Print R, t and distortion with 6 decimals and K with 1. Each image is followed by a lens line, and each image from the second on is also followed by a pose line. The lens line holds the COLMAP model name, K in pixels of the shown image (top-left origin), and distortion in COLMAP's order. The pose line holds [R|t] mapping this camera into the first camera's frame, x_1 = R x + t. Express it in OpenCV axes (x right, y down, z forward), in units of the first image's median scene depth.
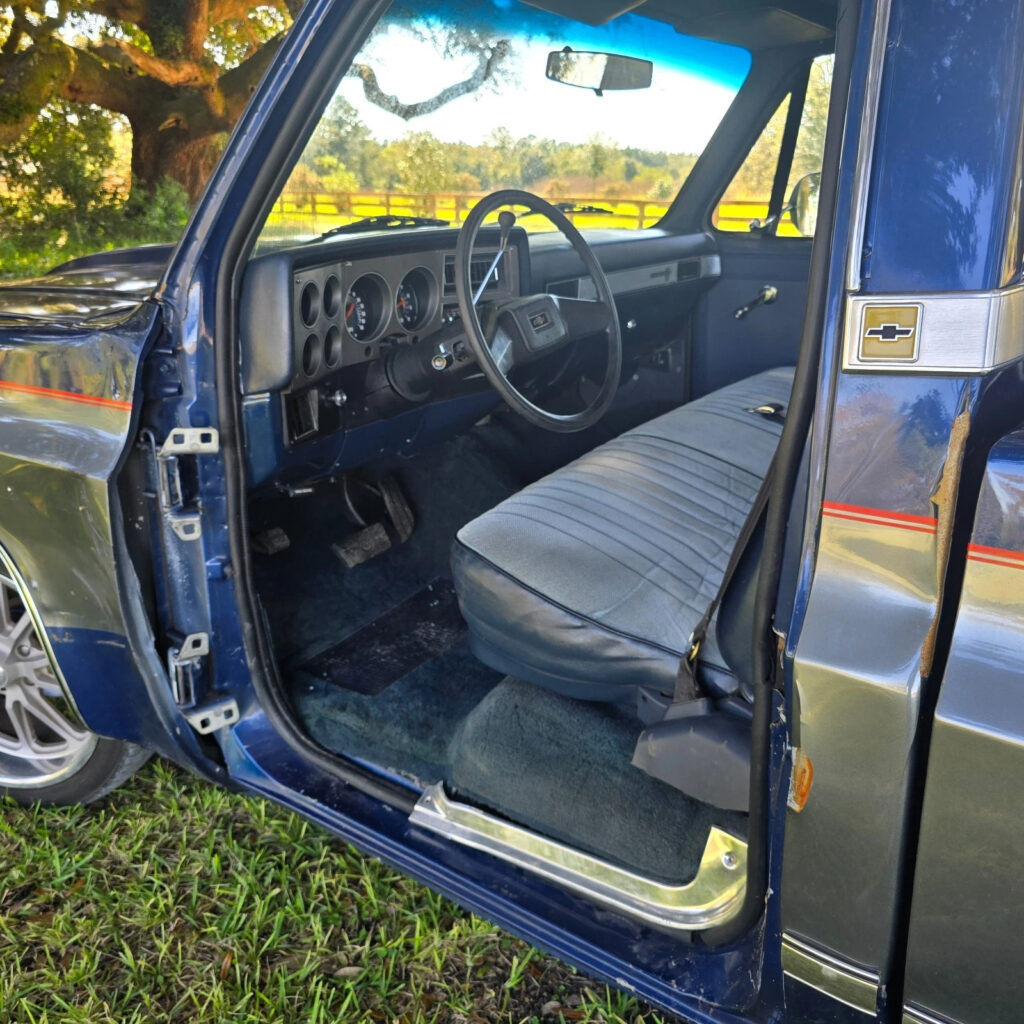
lens RADIAL K [[937.0, 0, 512.4], [0, 937.0, 493.7], [0, 0, 1]] dist [0.074109, -0.058680]
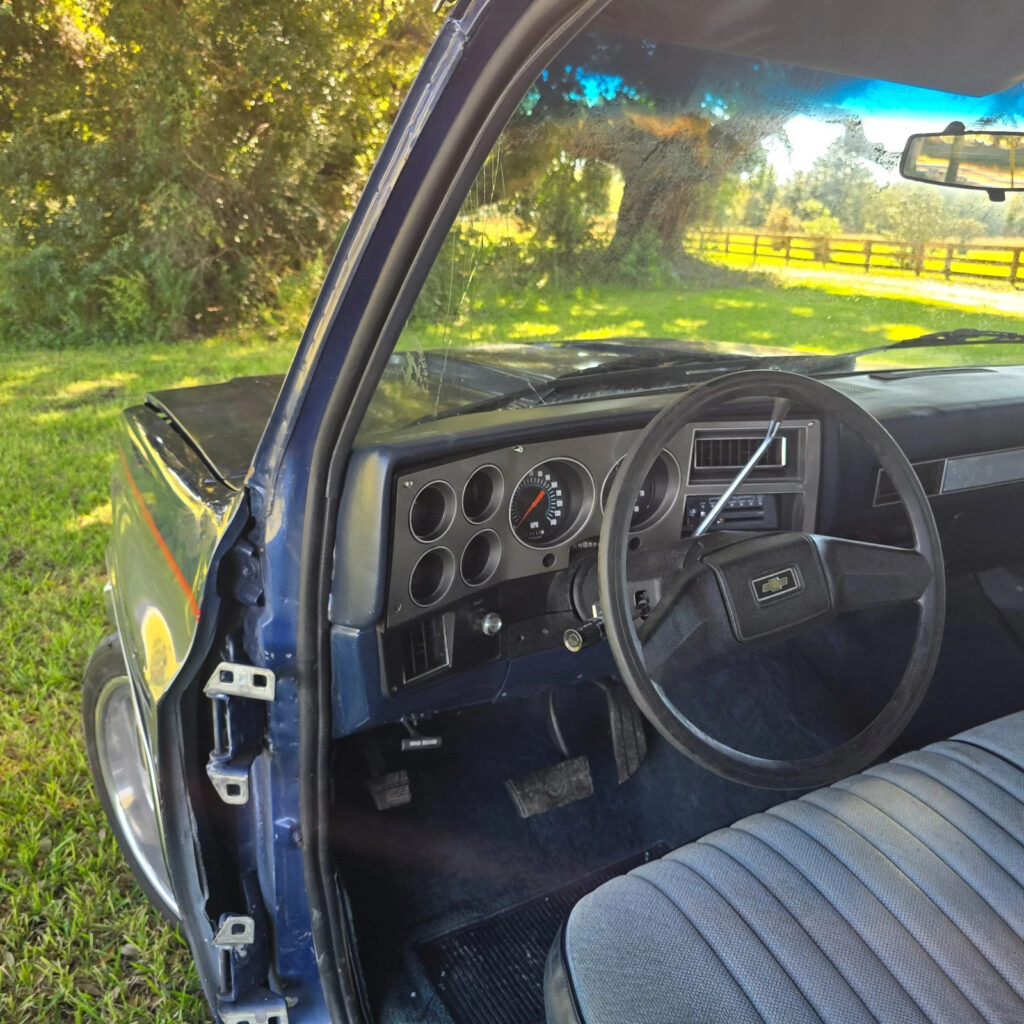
lens RADIAL K [[919.2, 0, 518.1], [0, 919.2, 485.0], [0, 0, 1]] dist [0.061023, -0.076659]
pose [[0.879665, 0.146357, -0.452514, 0.136523], [-0.163773, 0.986498, 0.000697, -0.212204], [0.446506, 0.073497, 0.891757, 0.381398]]
